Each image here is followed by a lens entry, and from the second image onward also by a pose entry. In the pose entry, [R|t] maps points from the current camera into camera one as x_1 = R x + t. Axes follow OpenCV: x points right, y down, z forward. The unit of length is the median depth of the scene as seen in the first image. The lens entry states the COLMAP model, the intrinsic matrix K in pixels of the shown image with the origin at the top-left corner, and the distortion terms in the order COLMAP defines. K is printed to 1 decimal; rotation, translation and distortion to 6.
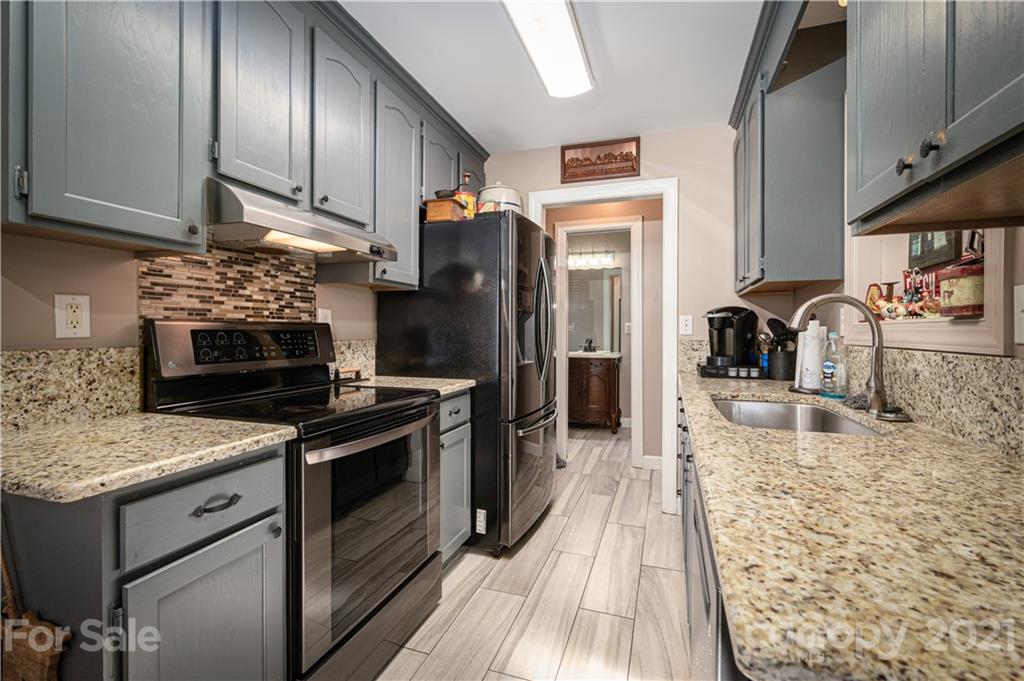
lens RADIAL K [[432.1, 0, 512.0], [0, 432.1, 340.5], [0, 0, 1]] dist [-0.002958, -0.000212]
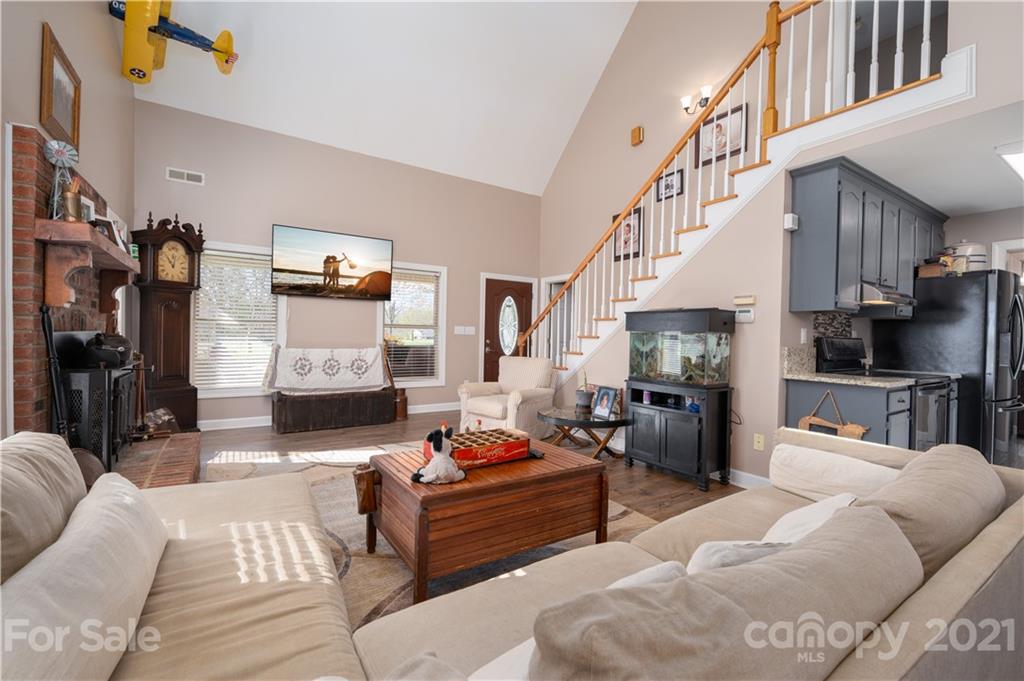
lens RADIAL K [[432.1, 0, 512.0], [0, 432.1, 340.5], [0, 0, 1]] dist [-0.002958, -0.000212]
pose [[0.796708, 0.018435, -0.604083, -0.446730], [-0.028184, 0.999581, -0.006666, 0.024509], [0.603707, 0.022336, 0.796893, -1.313655]]
